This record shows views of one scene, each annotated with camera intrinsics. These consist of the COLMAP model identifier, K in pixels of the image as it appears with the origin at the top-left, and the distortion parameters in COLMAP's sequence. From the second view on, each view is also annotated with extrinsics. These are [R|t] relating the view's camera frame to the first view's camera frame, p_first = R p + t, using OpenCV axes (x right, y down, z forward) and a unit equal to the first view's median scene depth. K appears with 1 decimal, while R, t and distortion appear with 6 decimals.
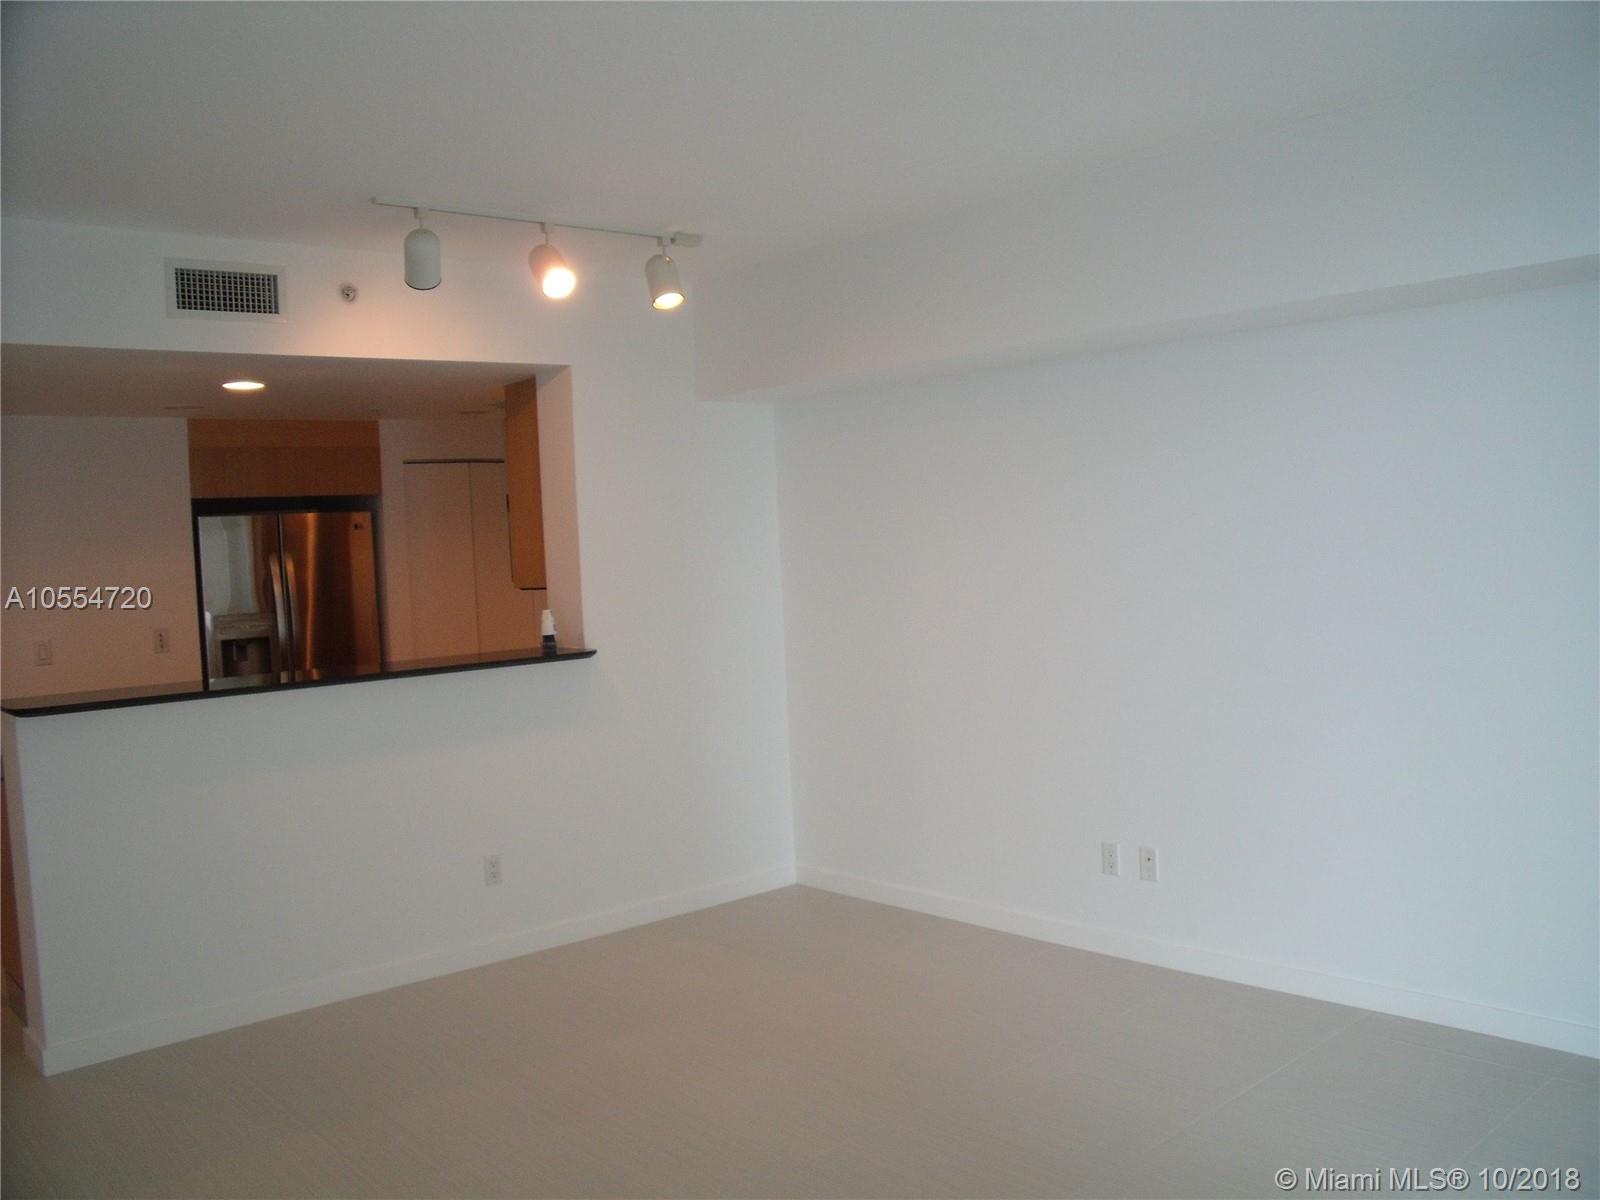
lens RADIAL K [[1368.1, 0, 801.0], [0, 1368.1, 665.7], [0, 0, 1]] dist [-0.154046, -0.002807]
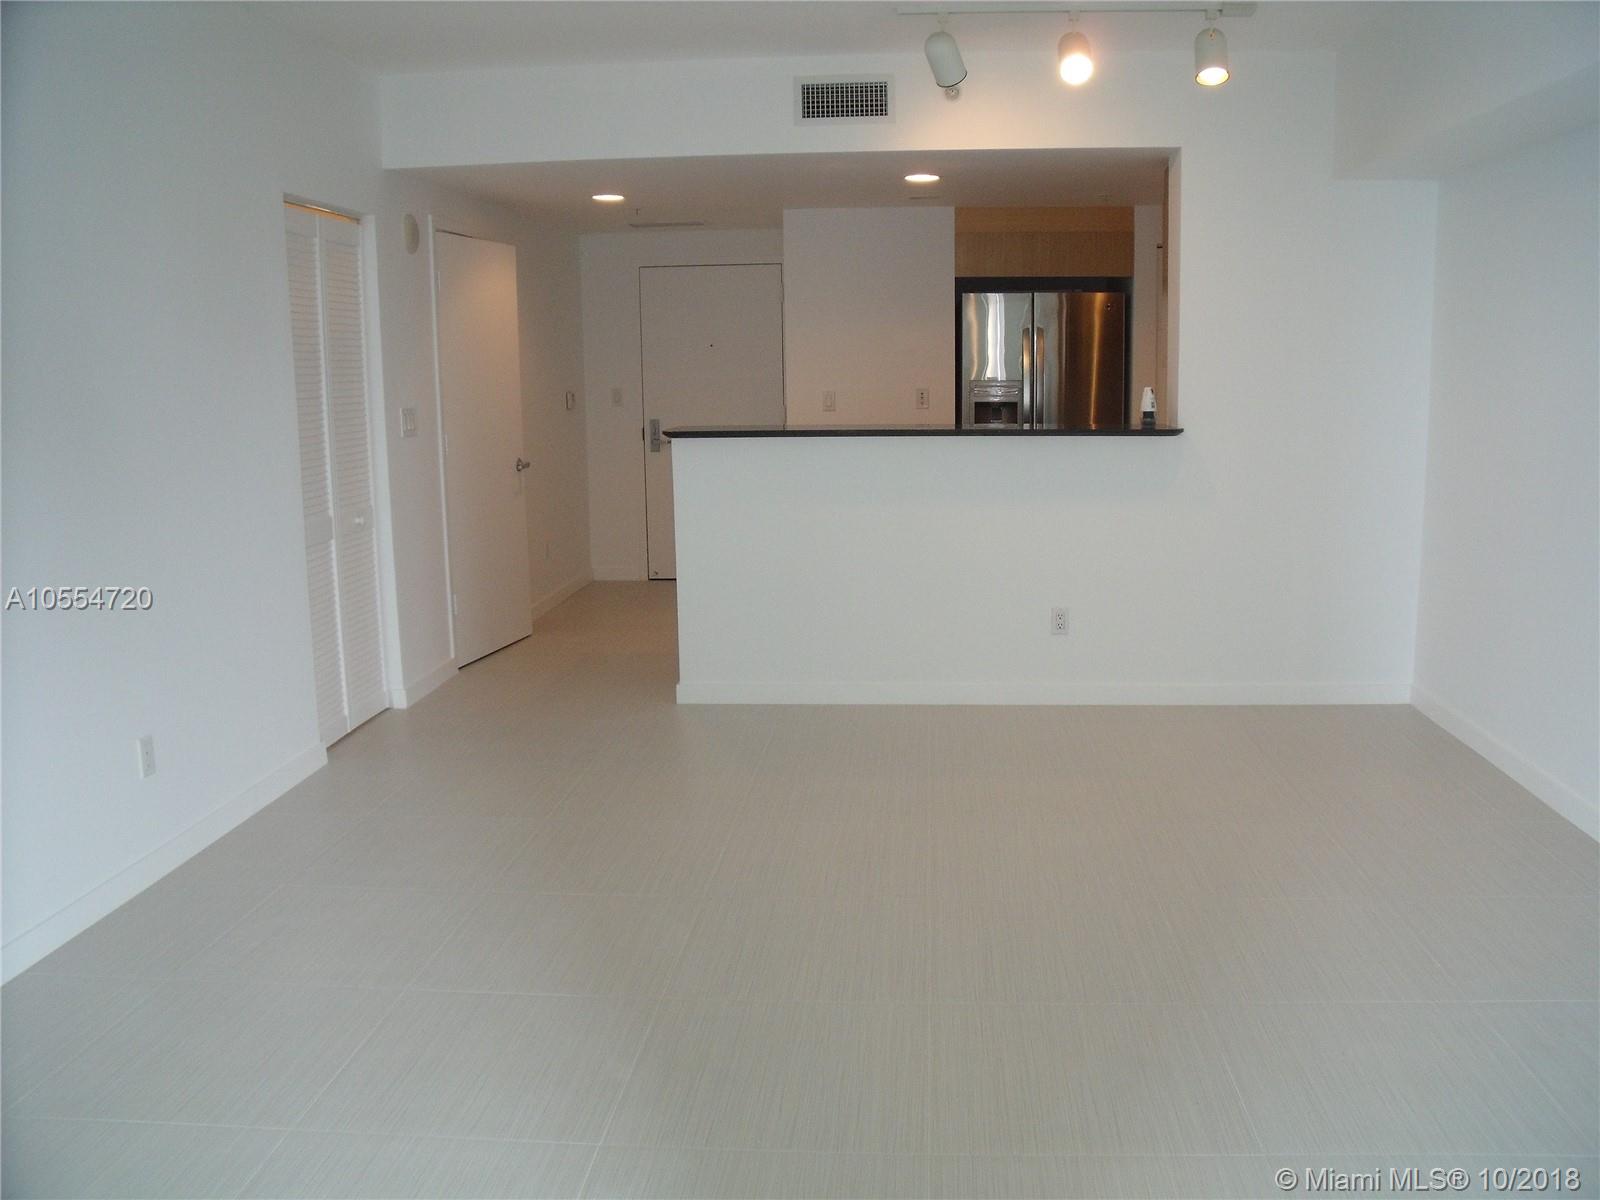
lens RADIAL K [[1371.5, 0, 800.0], [0, 1371.5, 600.0], [0, 0, 1]] dist [-0.092927, 0.003162]
pose [[0.676718, 0.160277, -0.718585, 0.349359], [-0.085419, 0.986517, 0.139596, -0.002335], [0.731270, -0.033086, 0.681285, 0.075277]]
